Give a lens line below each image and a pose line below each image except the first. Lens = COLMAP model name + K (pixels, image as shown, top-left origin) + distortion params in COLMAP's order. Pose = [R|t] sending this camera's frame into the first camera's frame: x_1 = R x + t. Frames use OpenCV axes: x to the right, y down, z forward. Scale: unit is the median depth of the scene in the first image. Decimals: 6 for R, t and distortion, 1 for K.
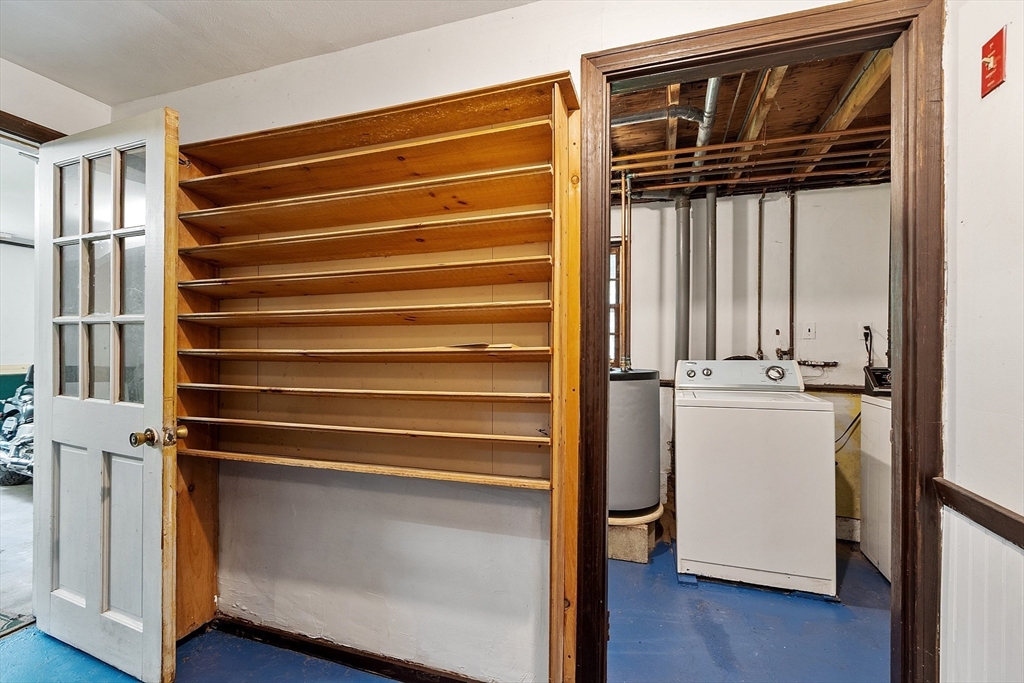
lens RADIAL K [[424.4, 0, 512.0], [0, 424.4, 341.5], [0, 0, 1]] dist [-0.000322, -0.000028]
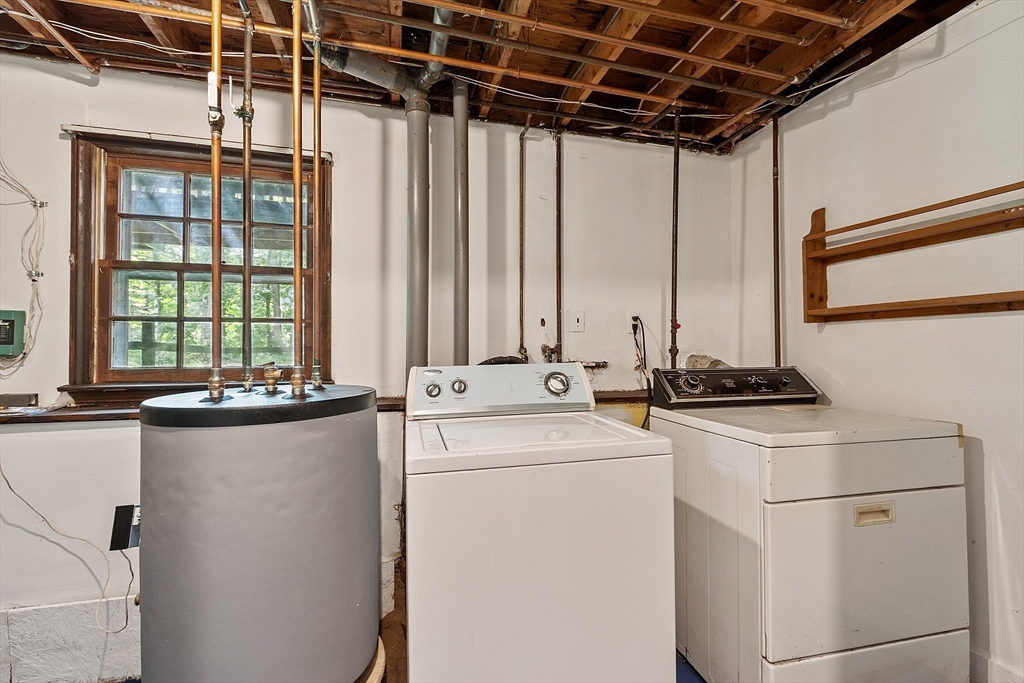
lens RADIAL K [[449.2, 0, 514.8], [0, 449.2, 341.1], [0, 0, 1]] dist [0.000453, 0.000474]
pose [[0.824417, -0.003438, 0.565972, 0.157614], [0.002687, 0.999994, 0.002162, 0.008142], [-0.565976, -0.000261, 0.824422, 0.404886]]
